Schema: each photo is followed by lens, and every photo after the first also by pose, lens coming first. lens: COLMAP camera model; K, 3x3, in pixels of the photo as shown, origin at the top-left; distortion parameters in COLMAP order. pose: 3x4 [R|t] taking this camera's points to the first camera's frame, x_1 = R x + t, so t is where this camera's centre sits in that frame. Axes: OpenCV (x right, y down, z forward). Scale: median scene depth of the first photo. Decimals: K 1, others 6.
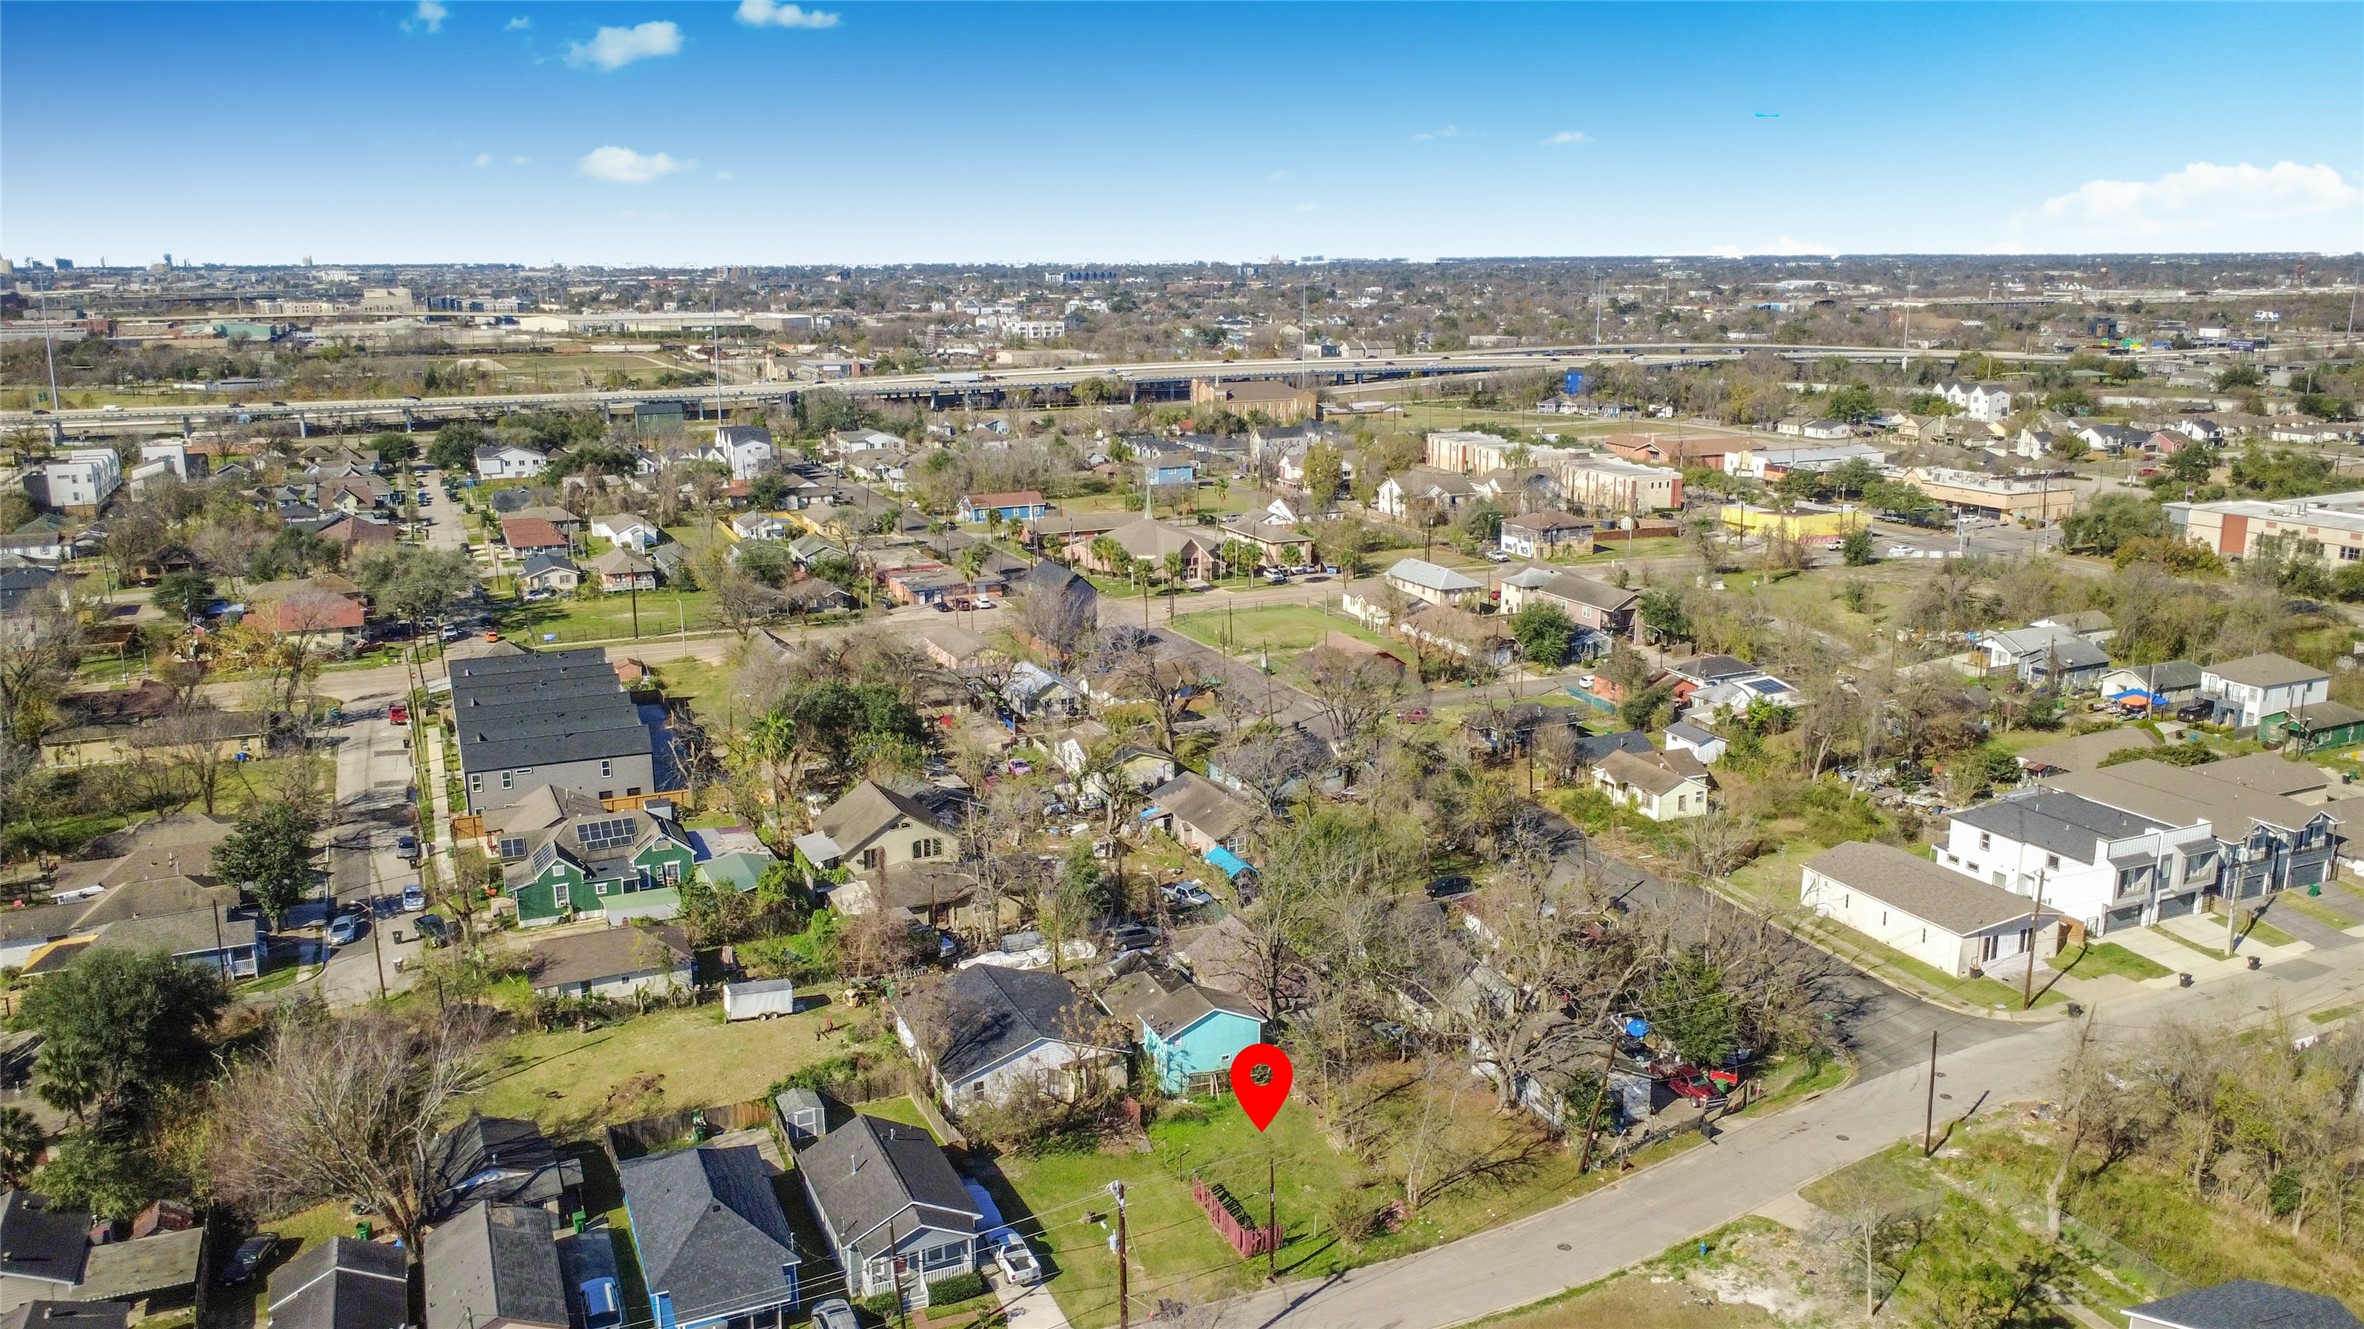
lens RADIAL K [[1795.3, 0, 1190.5], [0, 1795.3, 664.3], [0, 0, 1]] dist [-0.002588, 0.005083]
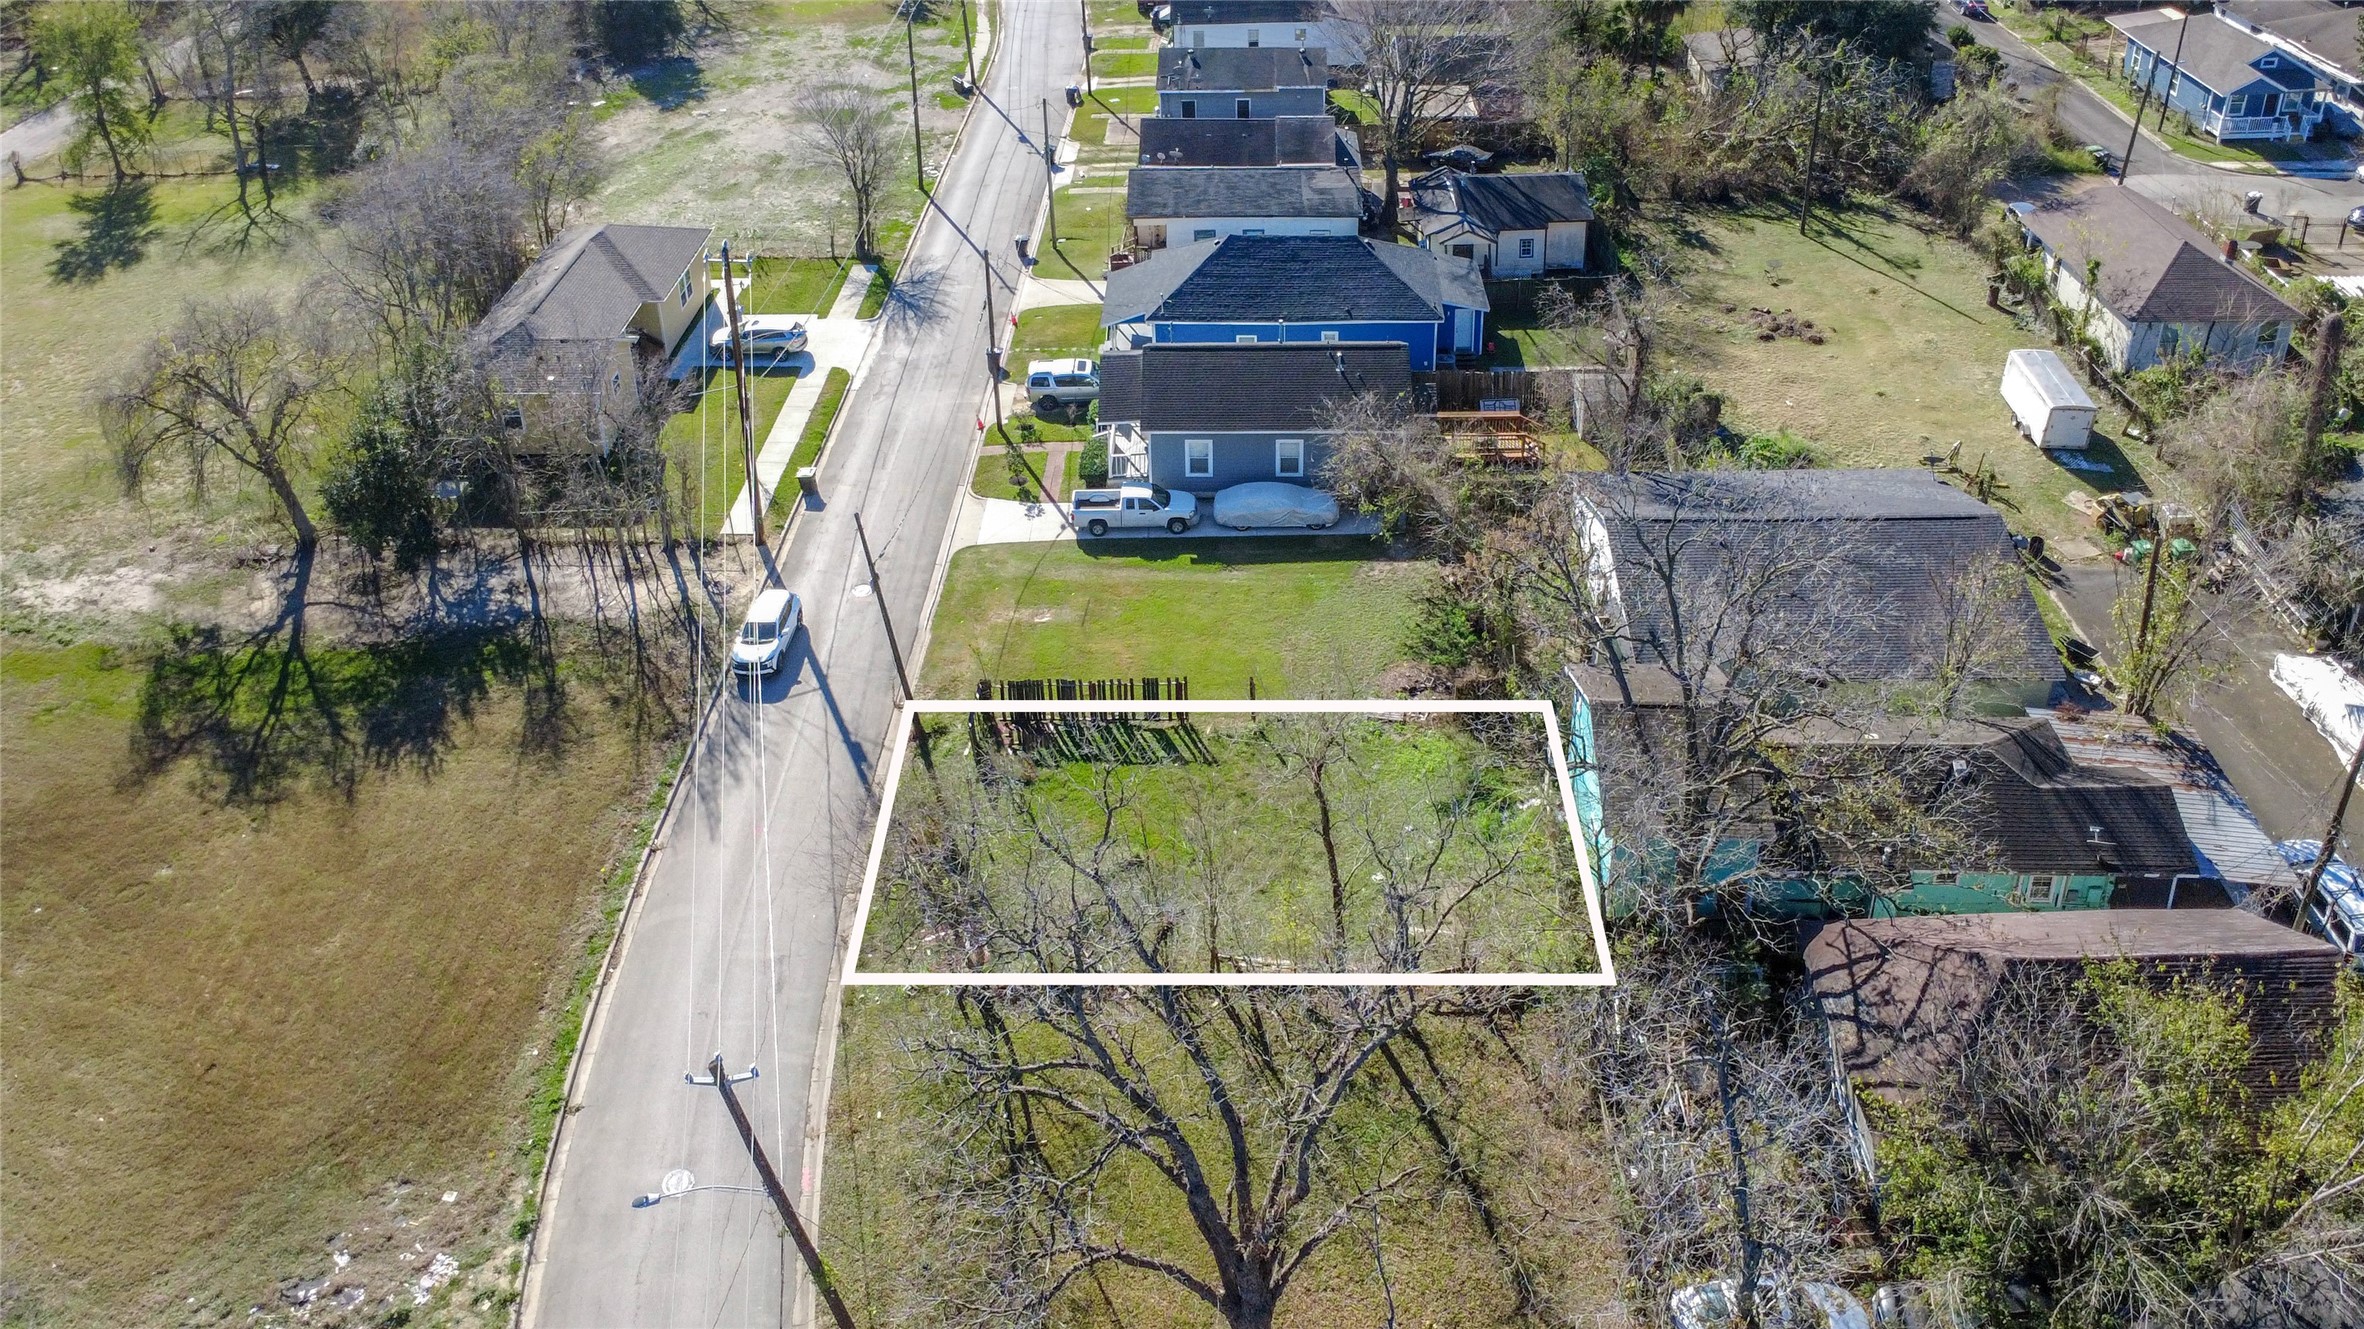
lens RADIAL K [[1719.1, 0, 1196.5], [0, 1719.1, 425.0], [0, 0, 1]] dist [-0.003600, 0.003141]
pose [[-0.428853, 0.459056, -0.778044, 0.246060], [-0.180941, 0.800162, 0.571840, -0.058363], [0.885068, 0.386015, -0.260090, 0.710657]]
